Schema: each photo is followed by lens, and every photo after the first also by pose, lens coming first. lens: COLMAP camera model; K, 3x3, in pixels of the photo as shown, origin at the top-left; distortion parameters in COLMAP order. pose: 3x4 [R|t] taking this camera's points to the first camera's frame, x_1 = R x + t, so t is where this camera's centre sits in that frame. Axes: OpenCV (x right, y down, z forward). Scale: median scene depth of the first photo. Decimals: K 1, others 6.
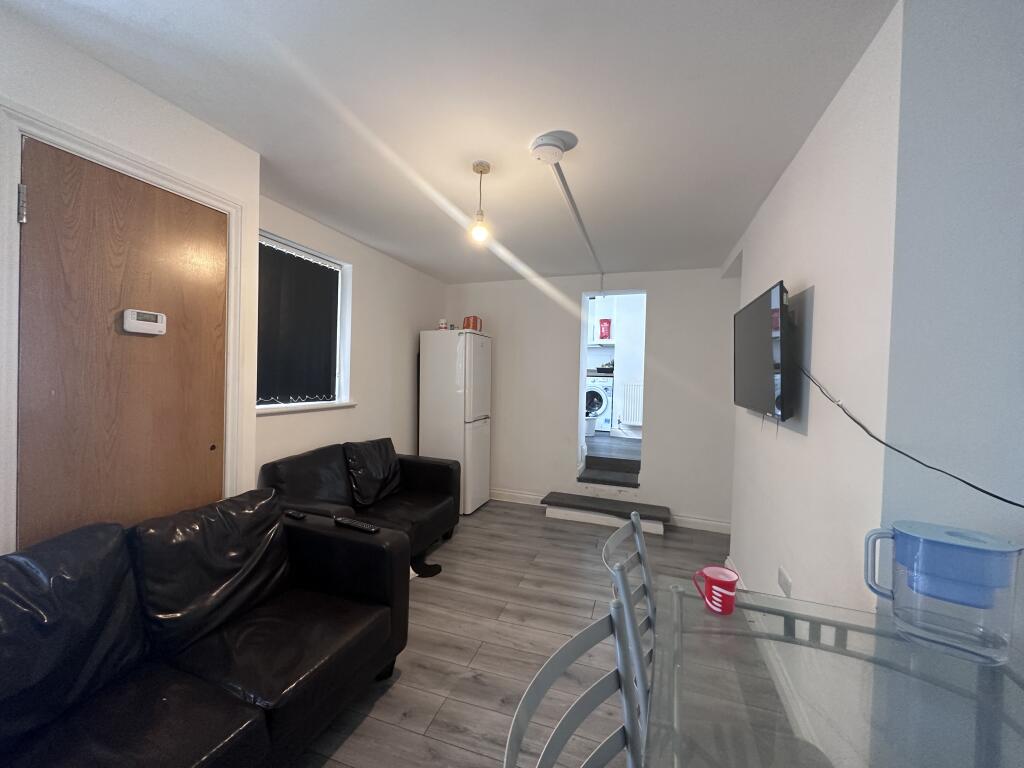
lens RADIAL K [[408.4, 0, 513.5], [0, 408.4, 380.2], [0, 0, 1]] dist [-0.002929, -0.000142]
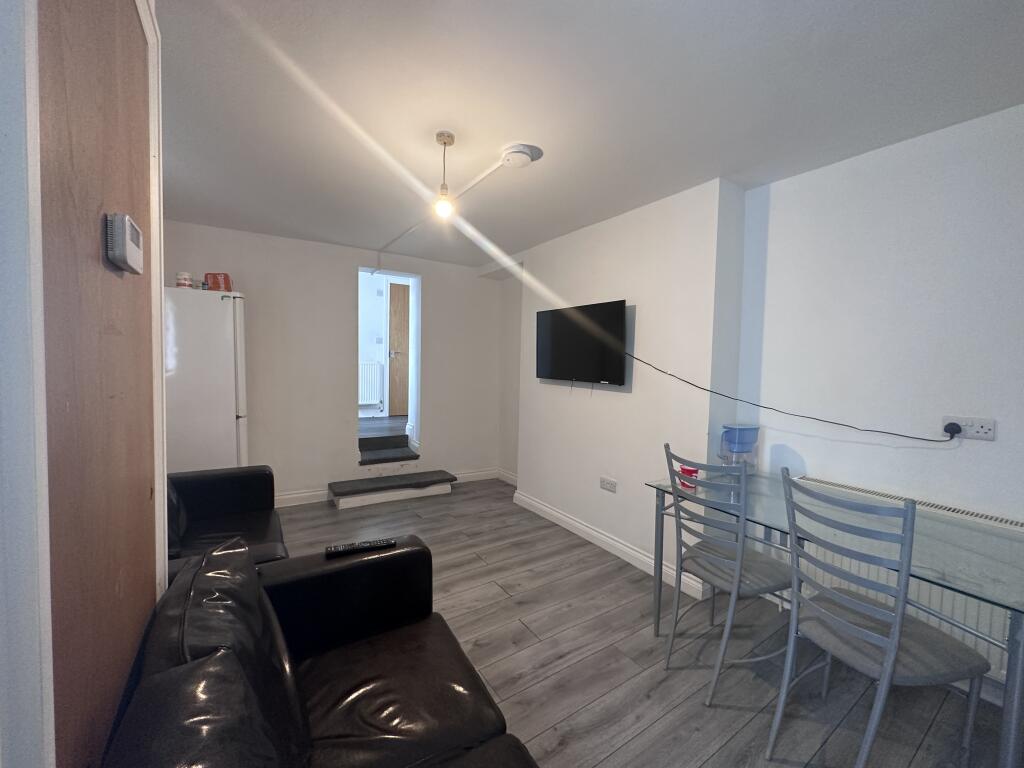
lens RADIAL K [[408.4, 0, 505.9], [0, 408.4, 385.9], [0, 0, 1]] dist [-0.002929, -0.000142]
pose [[0.614838, -0.052289, 0.786918, -0.390745], [-0.002487, 0.997666, 0.068236, -0.007060], [-0.788649, -0.043911, 0.613273, 0.147299]]
